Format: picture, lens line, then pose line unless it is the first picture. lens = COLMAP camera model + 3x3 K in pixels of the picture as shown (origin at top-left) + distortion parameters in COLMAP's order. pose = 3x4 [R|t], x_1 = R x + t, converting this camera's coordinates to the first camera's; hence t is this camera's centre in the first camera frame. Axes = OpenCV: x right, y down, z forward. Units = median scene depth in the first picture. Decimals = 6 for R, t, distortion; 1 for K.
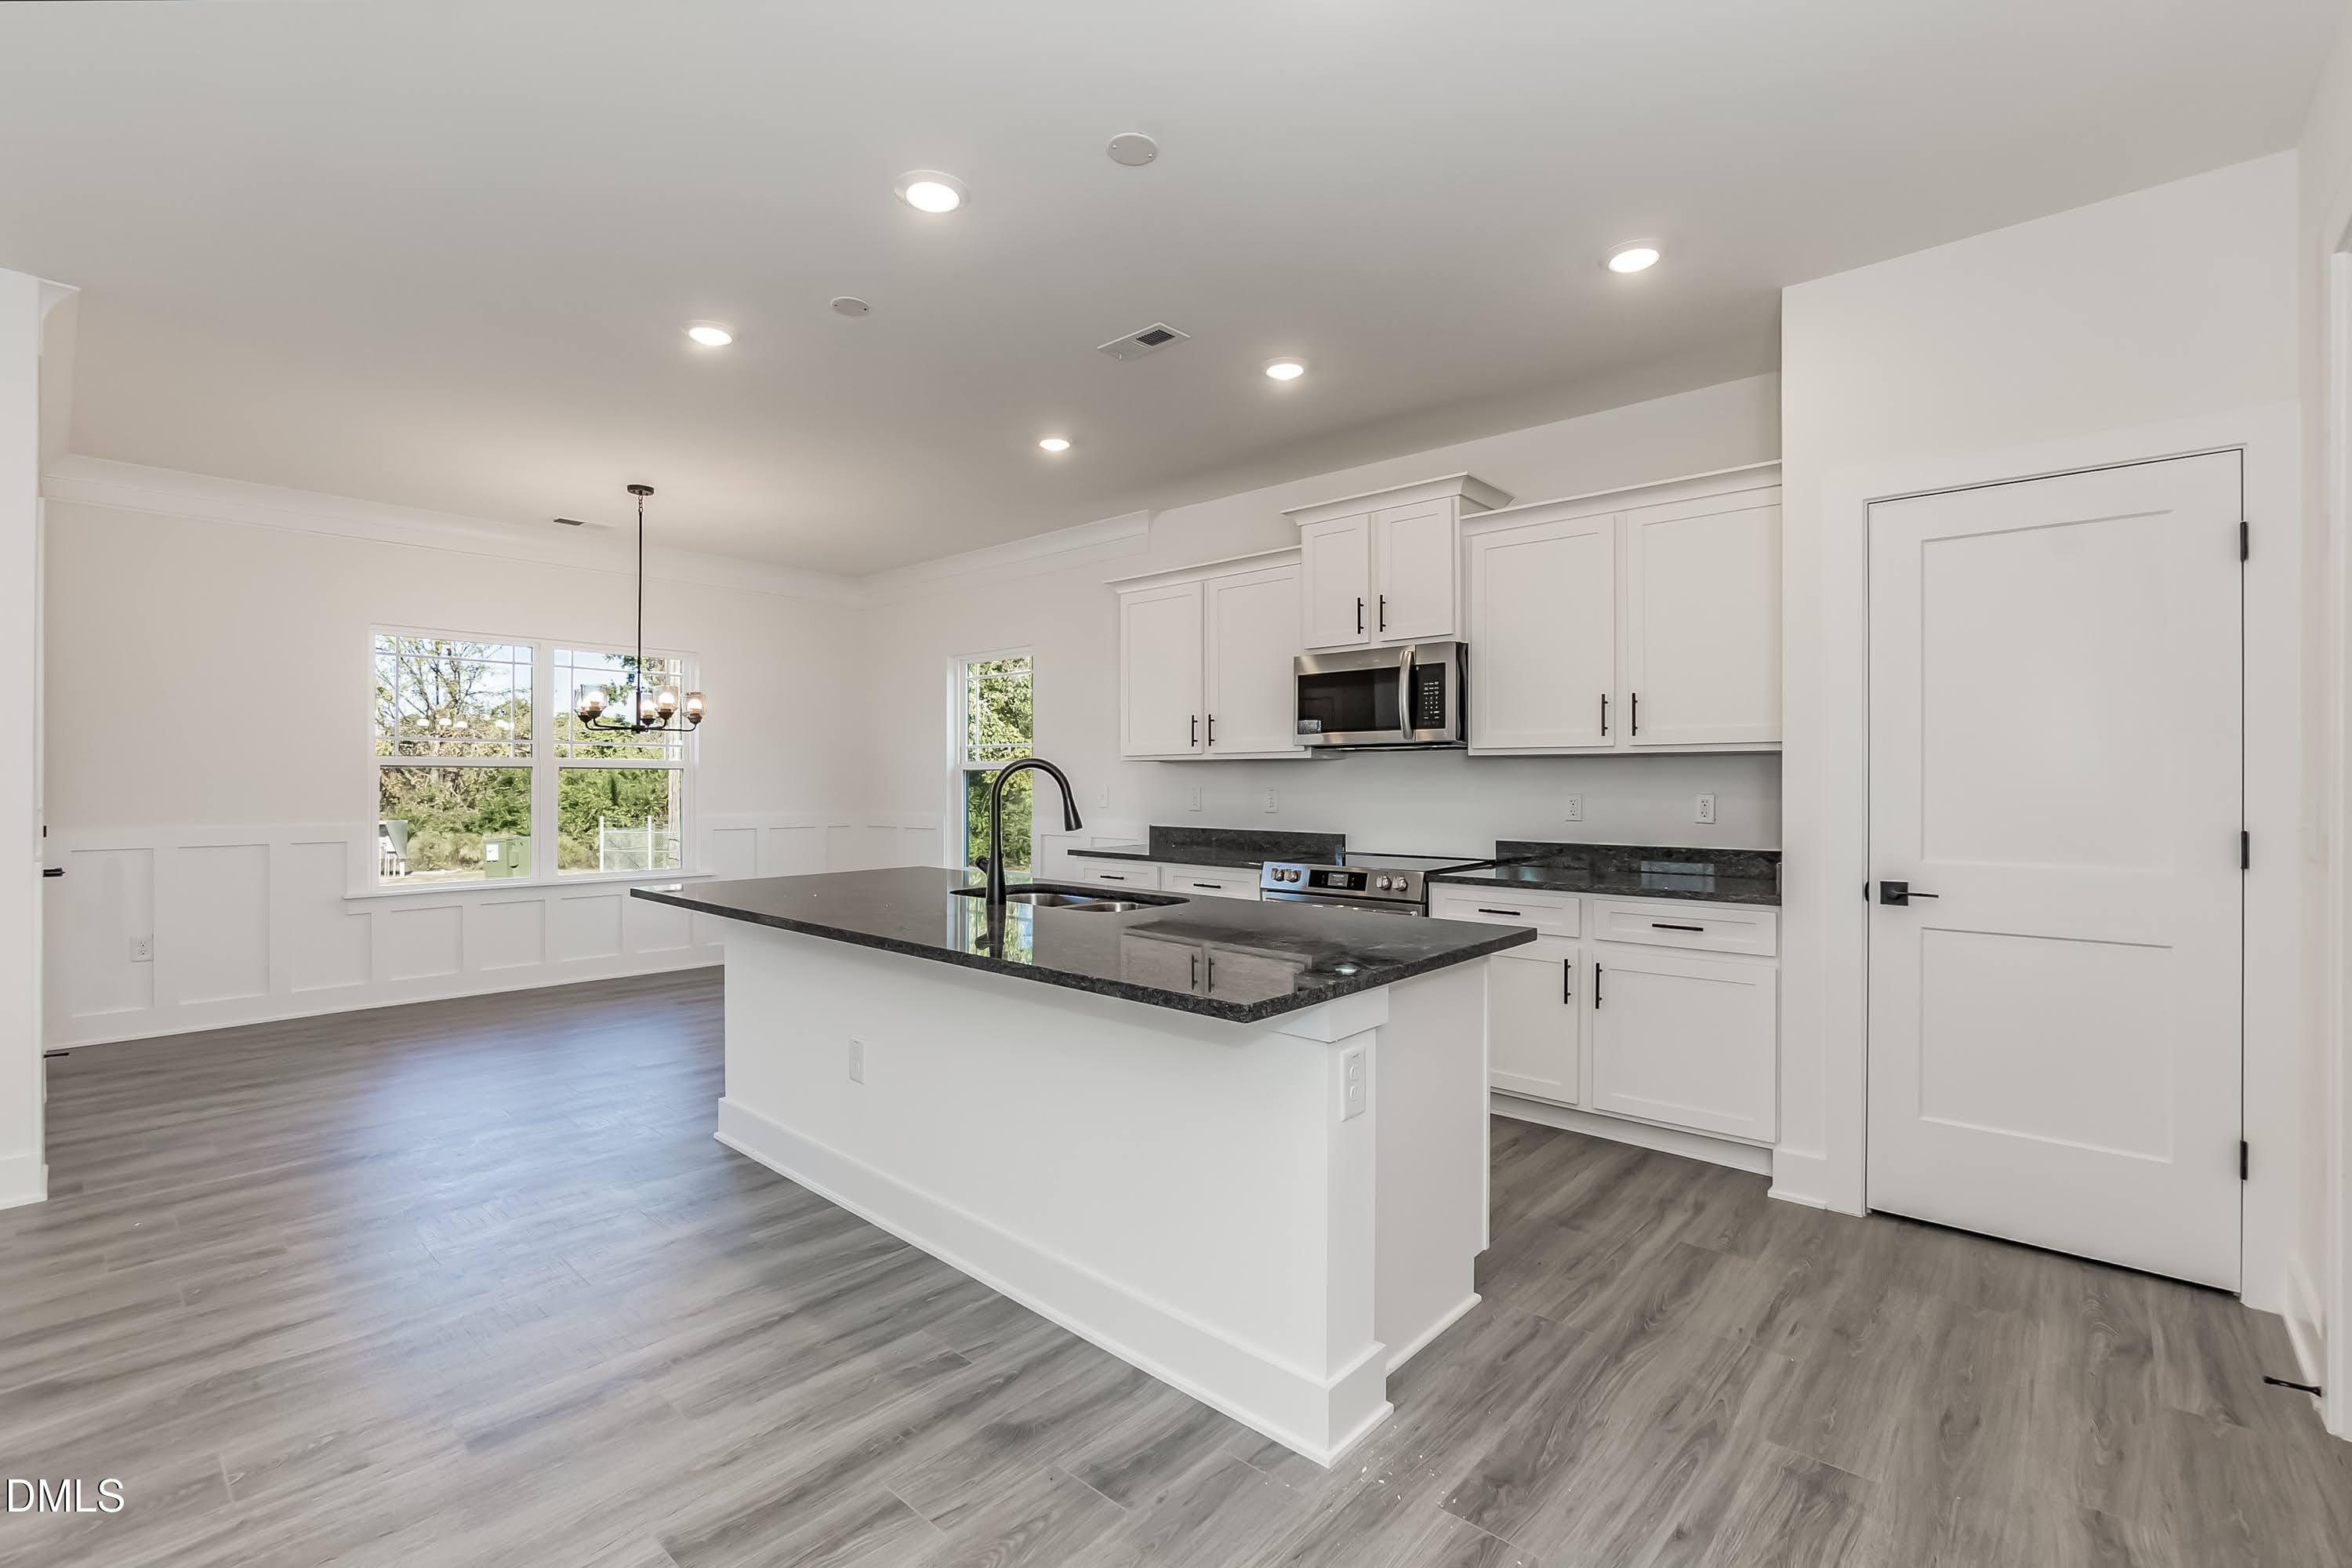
lens RADIAL K [[1042.9, 0, 1176.1], [0, 1042.9, 782.9], [0, 0, 1]] dist [-0.020281, 0.002197]
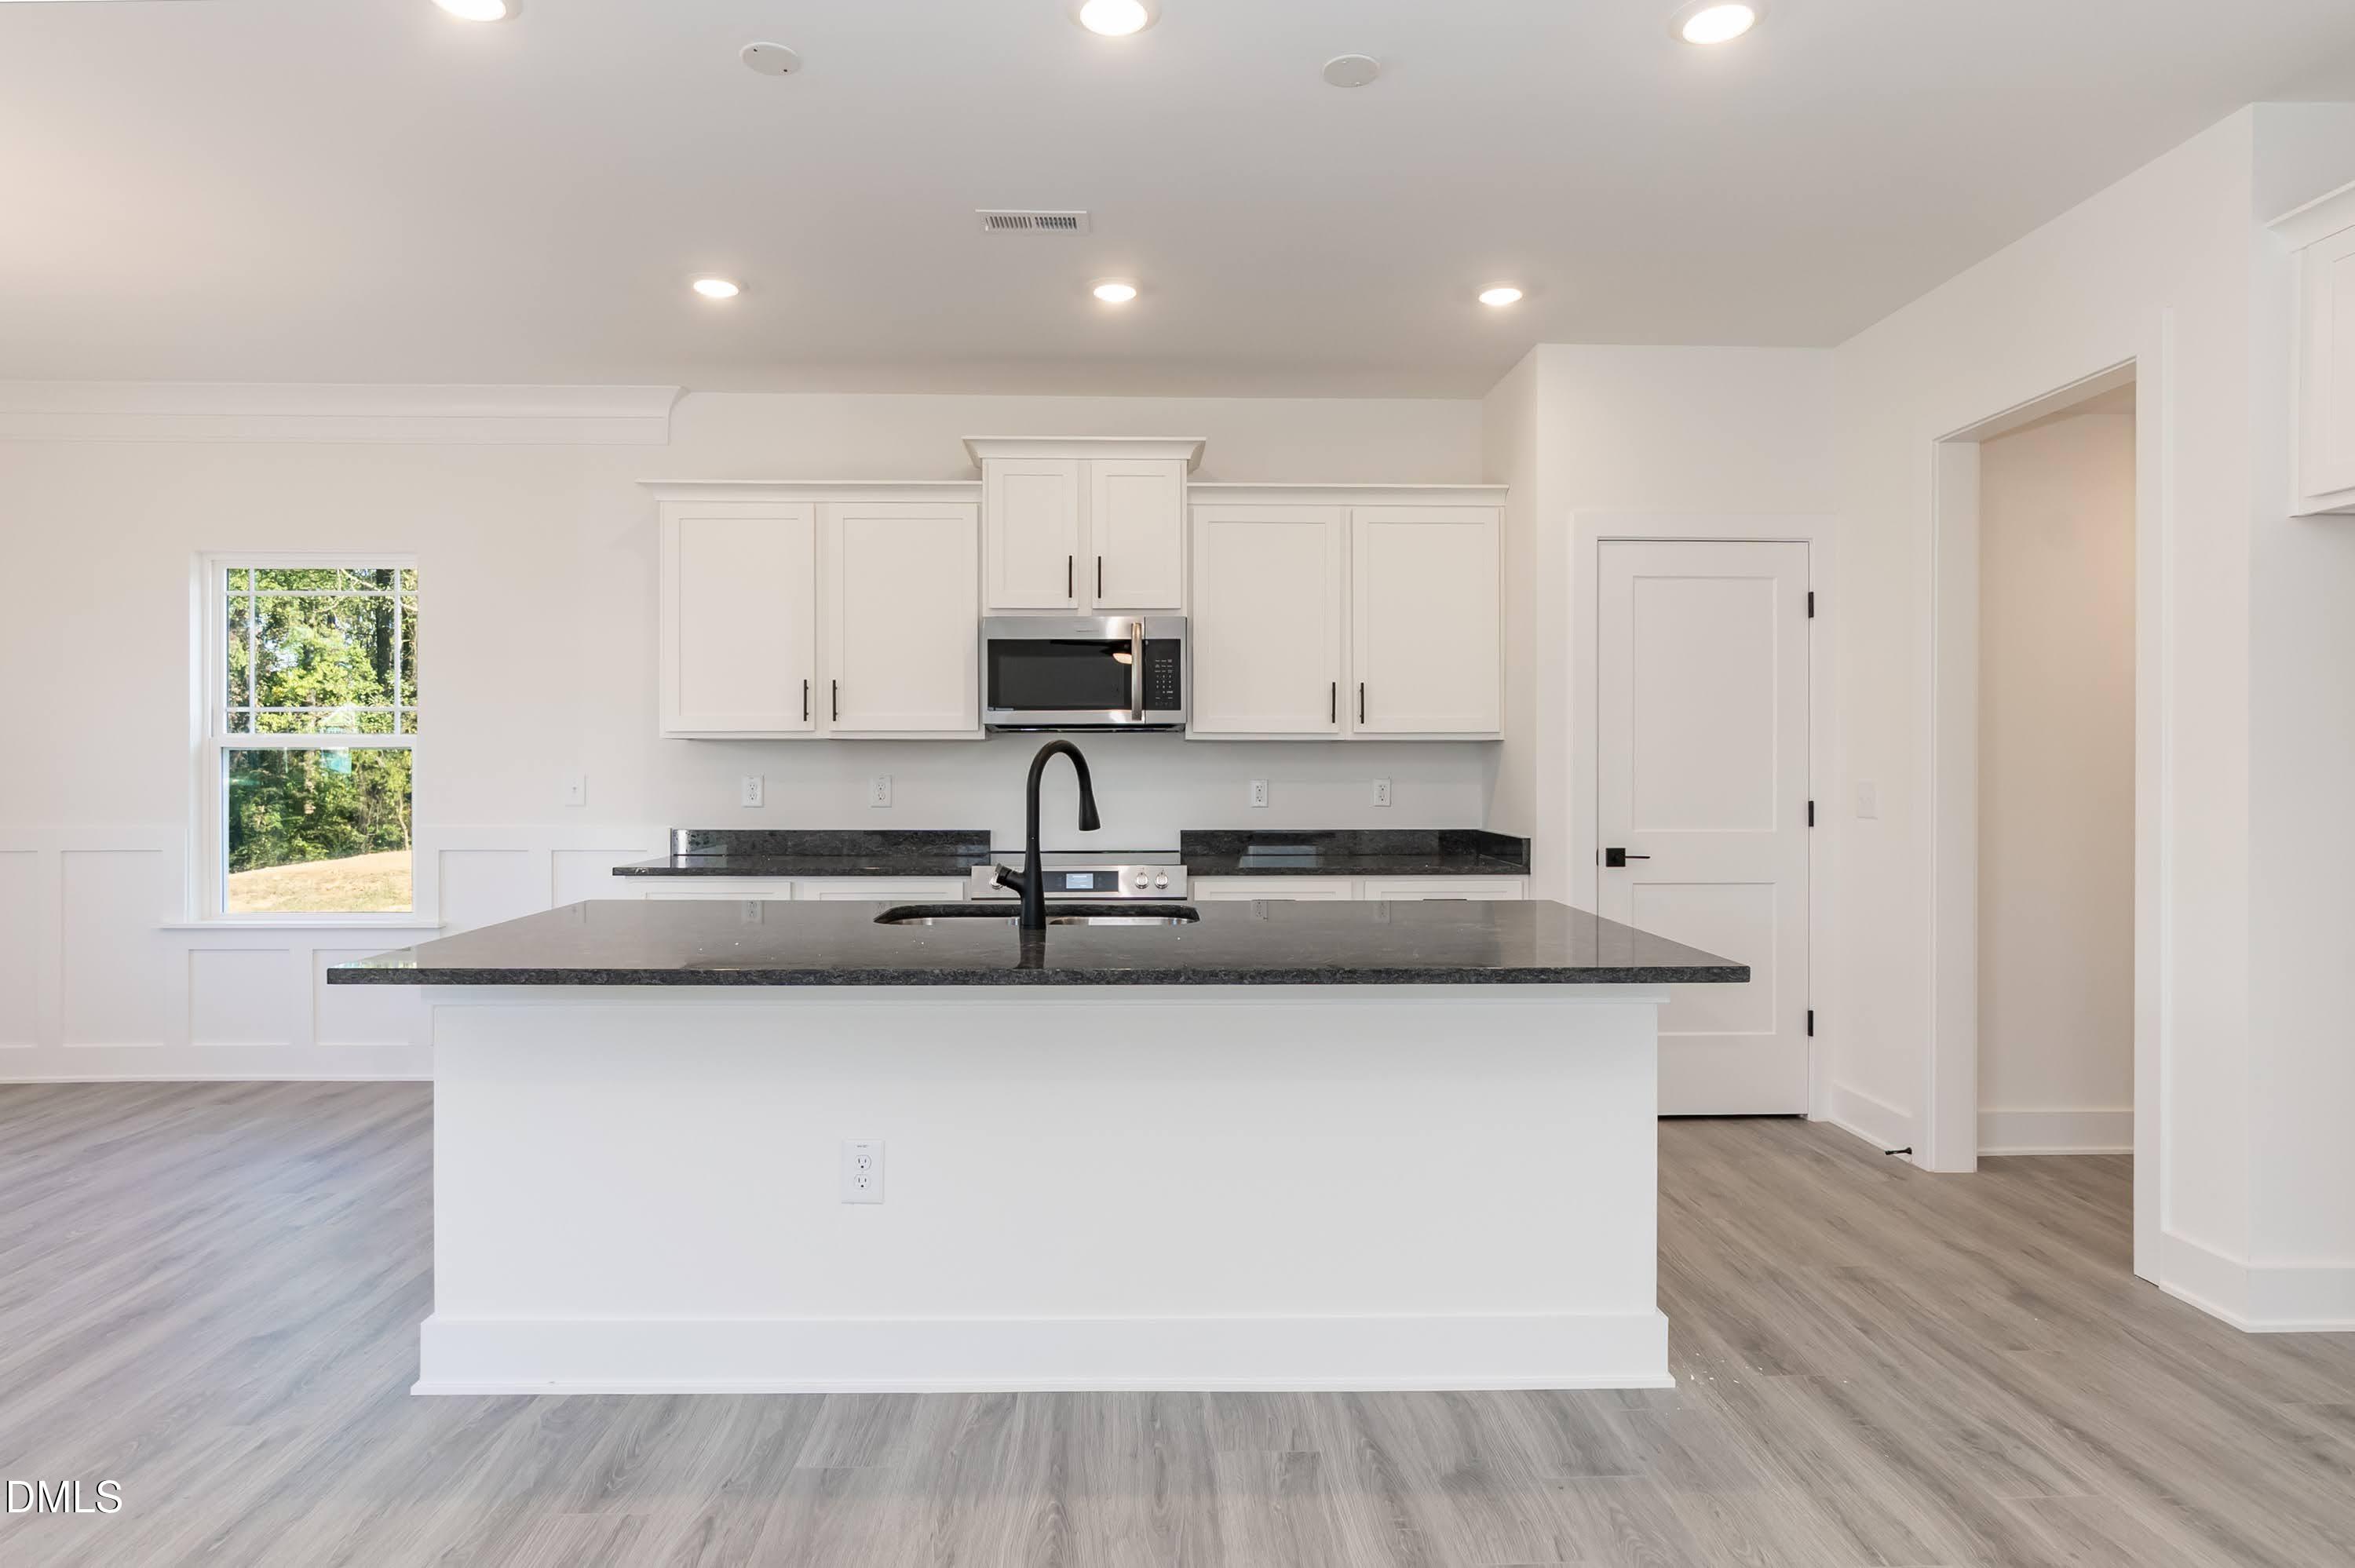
lens RADIAL K [[1303.9, 0, 1172.9], [0, 1303.9, 774.0], [0, 0, 1]] dist [-0.016731, -0.001437]
pose [[0.723358, -0.006501, 0.690443, -0.723270], [0.001870, 0.999970, 0.007456, -0.005560], [-0.690471, -0.004102, 0.723349, 0.220365]]
